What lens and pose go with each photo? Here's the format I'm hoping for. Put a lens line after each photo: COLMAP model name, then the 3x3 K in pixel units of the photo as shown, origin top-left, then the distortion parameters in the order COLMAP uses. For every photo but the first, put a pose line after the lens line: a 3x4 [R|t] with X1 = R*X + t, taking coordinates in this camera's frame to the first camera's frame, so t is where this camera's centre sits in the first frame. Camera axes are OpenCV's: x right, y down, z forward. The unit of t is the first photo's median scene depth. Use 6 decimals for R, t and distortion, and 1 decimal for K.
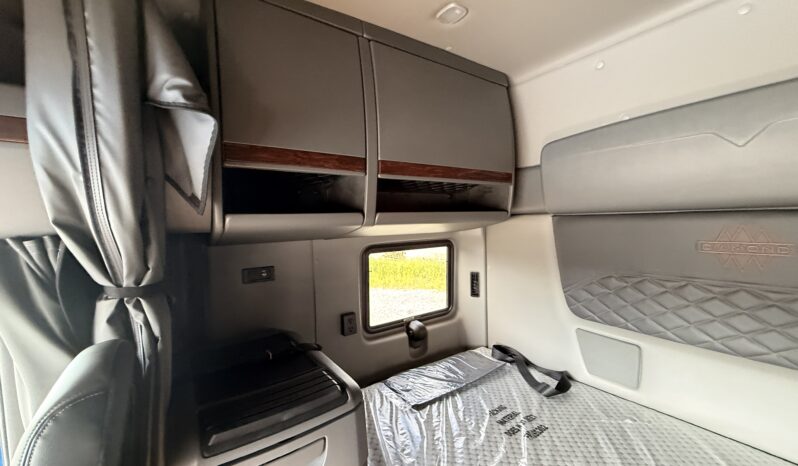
lens RADIAL K [[319.9, 0, 399.0], [0, 319.9, 233.0], [0, 0, 1]] dist [0.002633, 0.000363]
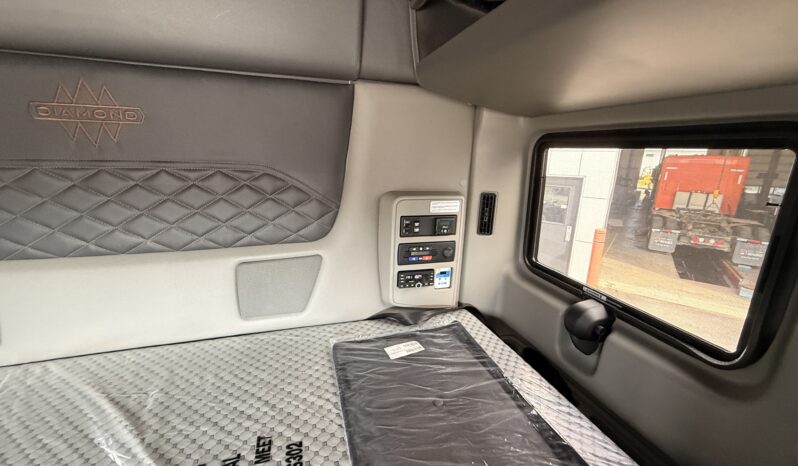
lens RADIAL K [[319.9, 0, 399.0], [0, 319.9, 233.0], [0, 0, 1]] dist [0.002633, 0.000363]
pose [[0.293791, -0.203909, 0.933867, 0.413997], [-0.002395, 0.976822, 0.214042, 0.123468], [-0.955867, -0.065120, 0.286493, 0.063977]]
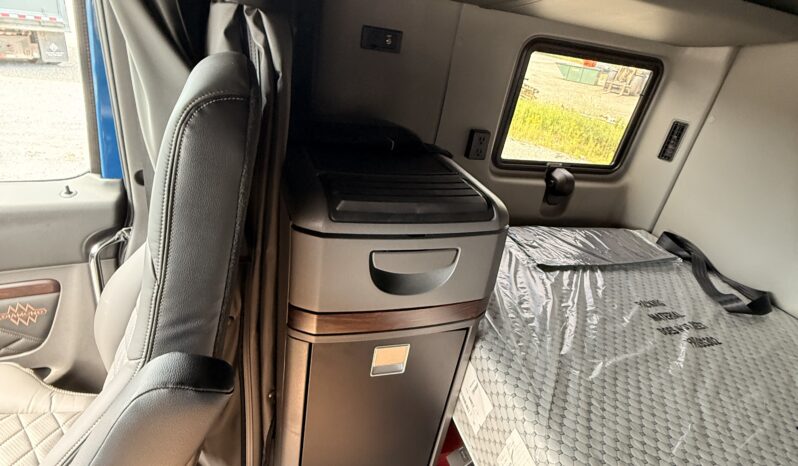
lens RADIAL K [[426.2, 0, 399.0], [0, 426.2, 233.0], [0, 0, 1]] dist [-0.000797, -0.000393]
pose [[0.940334, 0.289849, -0.178211, -0.106955], [-0.194727, 0.887943, 0.416700, 0.106517], [0.279021, -0.357135, 0.891404, 0.018739]]
